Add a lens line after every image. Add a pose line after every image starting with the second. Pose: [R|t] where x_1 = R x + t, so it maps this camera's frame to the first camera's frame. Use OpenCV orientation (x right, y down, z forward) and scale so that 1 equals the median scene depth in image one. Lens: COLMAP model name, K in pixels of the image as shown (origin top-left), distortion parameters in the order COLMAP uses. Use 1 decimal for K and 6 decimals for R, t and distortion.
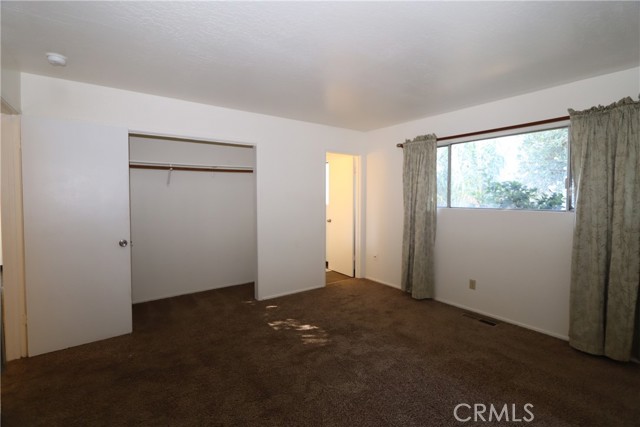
lens RADIAL K [[296.6, 0, 320.4], [0, 296.6, 214.4], [0, 0, 1]] dist [-0.010619, 0.000370]
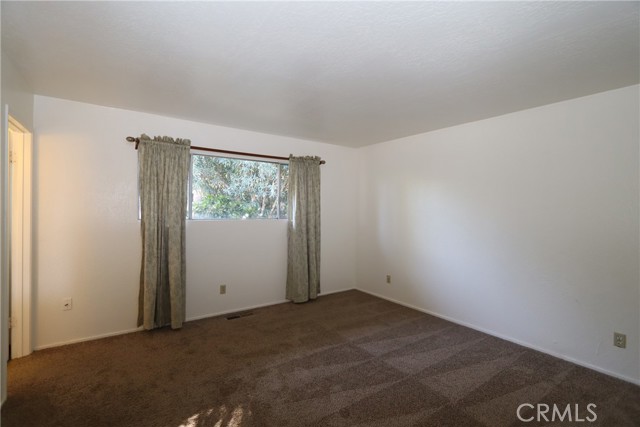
lens RADIAL K [[296.6, 0, 319.5], [0, 296.6, 207.9], [0, 0, 1]] dist [-0.010619, 0.000370]
pose [[0.011285, -0.005033, 0.999924, -0.609868], [0.044179, 0.999013, 0.004530, -0.053573], [-0.998960, 0.044125, 0.011496, 0.671812]]
